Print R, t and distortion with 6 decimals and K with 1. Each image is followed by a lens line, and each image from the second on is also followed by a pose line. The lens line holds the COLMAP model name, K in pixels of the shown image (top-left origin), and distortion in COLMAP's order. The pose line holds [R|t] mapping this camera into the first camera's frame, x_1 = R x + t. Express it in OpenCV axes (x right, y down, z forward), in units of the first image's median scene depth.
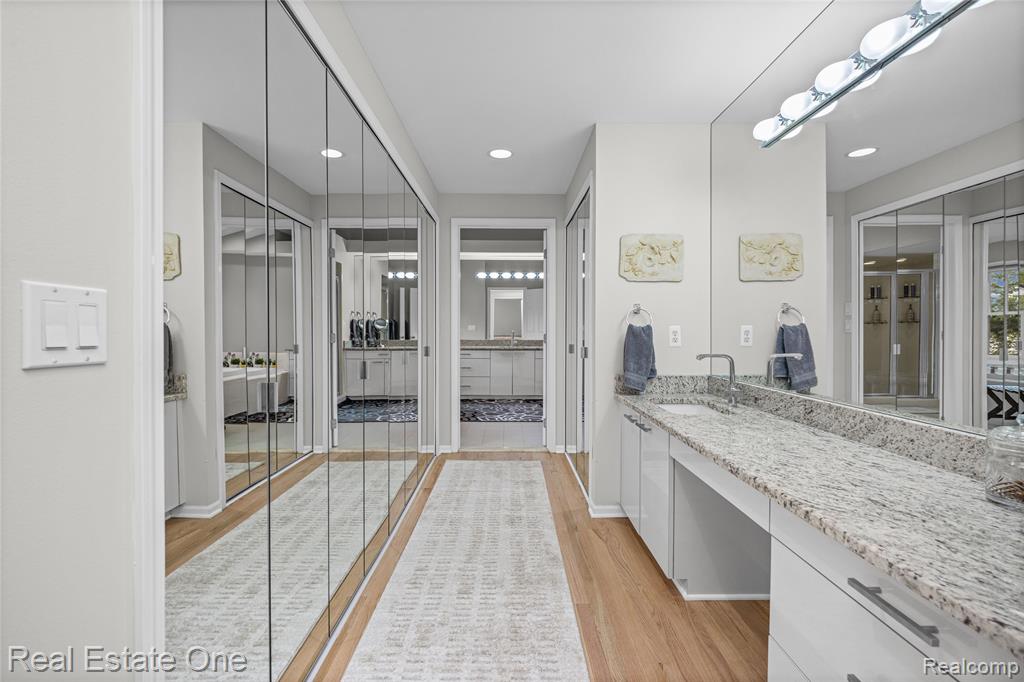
lens RADIAL K [[449.6, 0, 507.0], [0, 449.6, 334.4], [0, 0, 1]] dist [-0.001678, -0.000331]
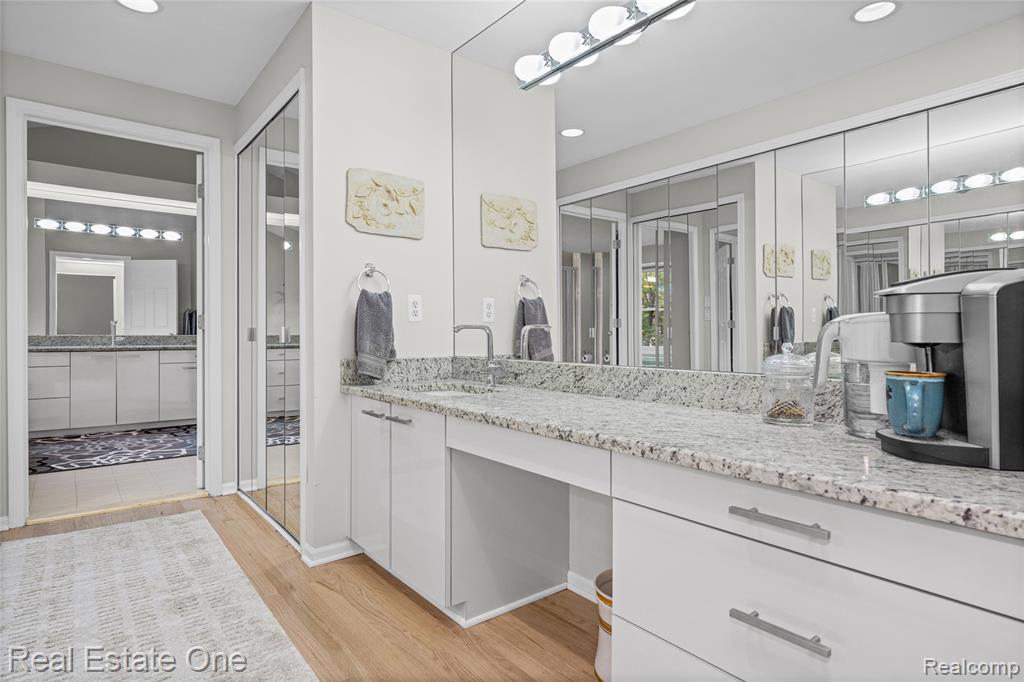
lens RADIAL K [[565.3, 0, 512.0], [0, 565.3, 341.0], [0, 0, 1]] dist [0.000758, -0.001708]
pose [[0.777120, -0.007228, 0.629311, -0.119672], [0.012055, 0.999922, -0.003402, 0.067637], [-0.629237, 0.010230, 0.777146, 0.126235]]
